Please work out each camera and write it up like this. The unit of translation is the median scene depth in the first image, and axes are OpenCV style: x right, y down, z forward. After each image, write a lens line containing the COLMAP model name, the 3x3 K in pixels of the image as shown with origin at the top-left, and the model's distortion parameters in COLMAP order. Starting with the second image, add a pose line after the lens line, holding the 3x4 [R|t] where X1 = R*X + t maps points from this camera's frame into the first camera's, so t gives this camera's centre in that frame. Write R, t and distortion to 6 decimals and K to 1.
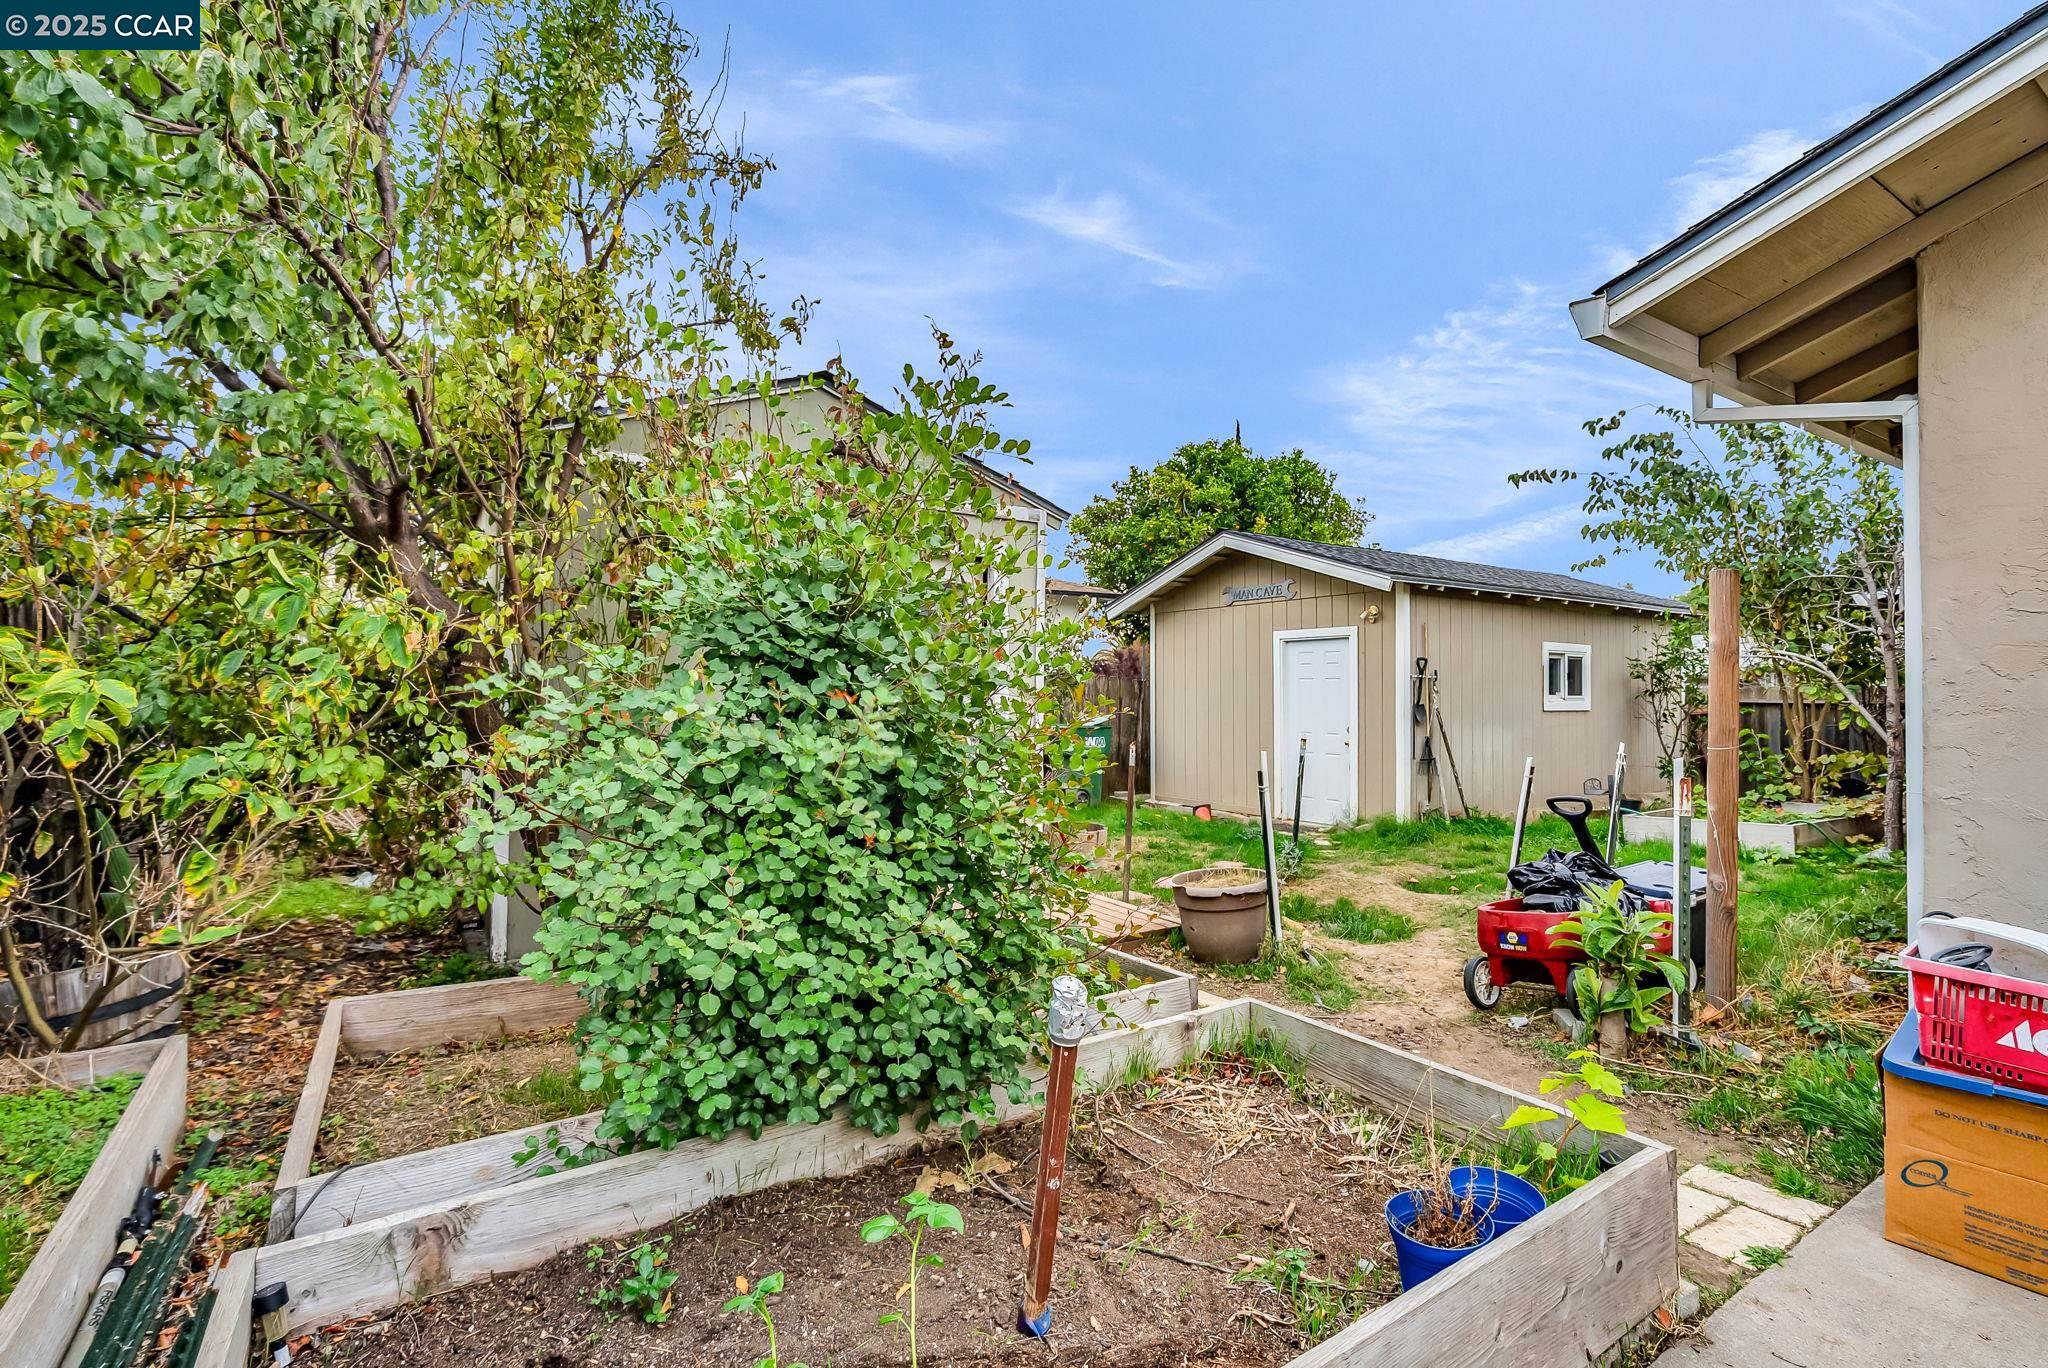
lens RADIAL K [[941.1, 0, 1022.1], [0, 941.1, 682.3], [0, 0, 1]] dist [0.001249, 0.001714]
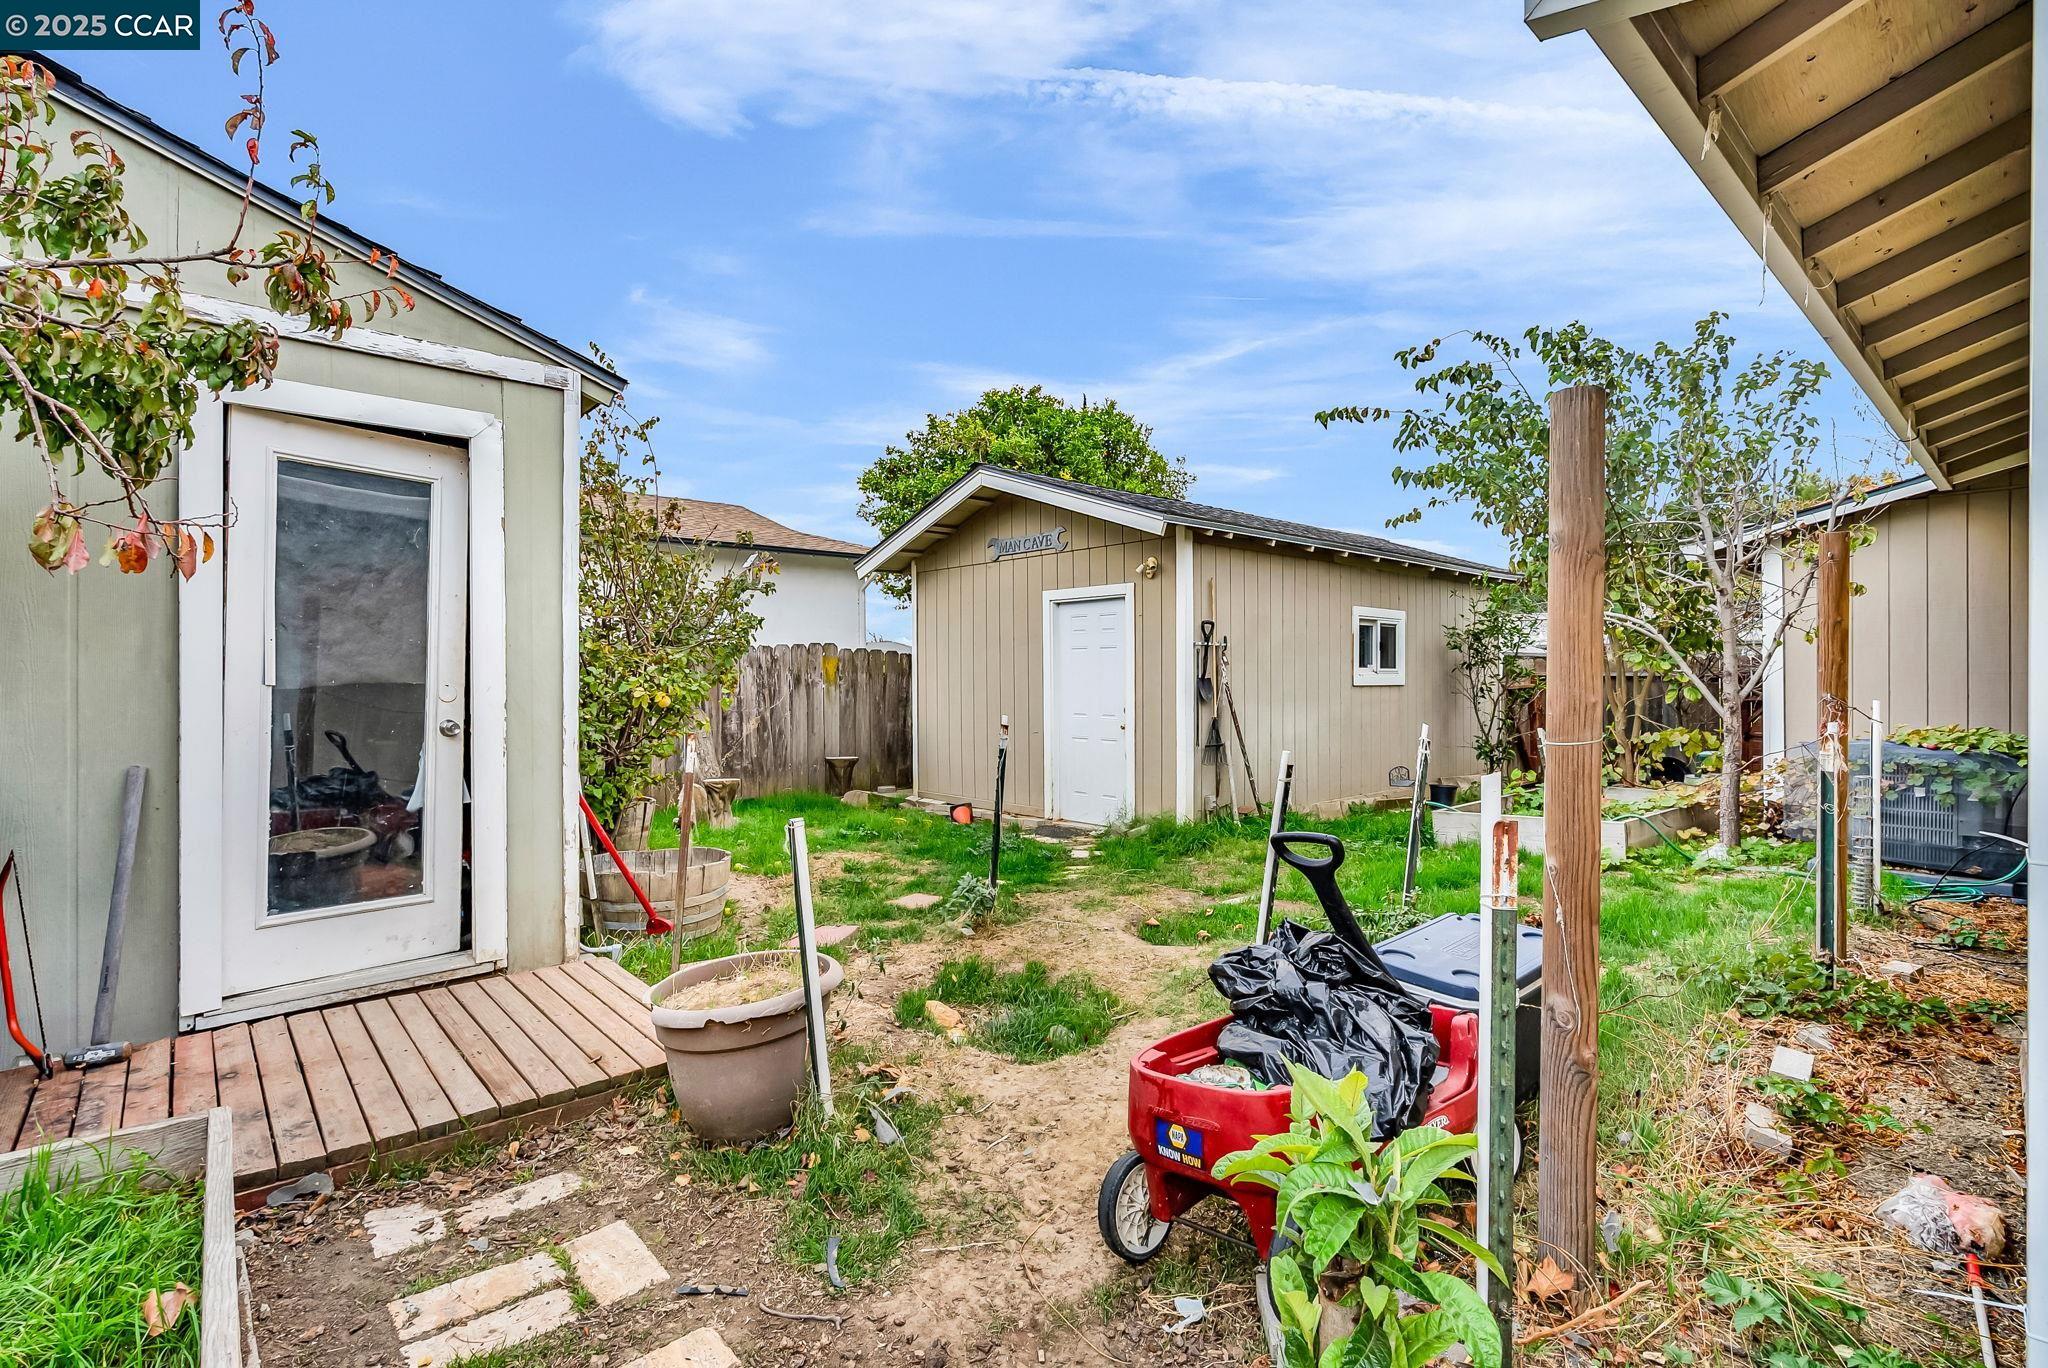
lens RADIAL K [[941.1, 0, 1022.1], [0, 941.1, 682.3], [0, 0, 1]] dist [0.001249, 0.001714]
pose [[0.989971, -0.007504, 0.141069, 0.146284], [0.004825, 0.999802, 0.019320, 0.010175], [-0.141186, -0.018446, 0.989811, 0.208565]]
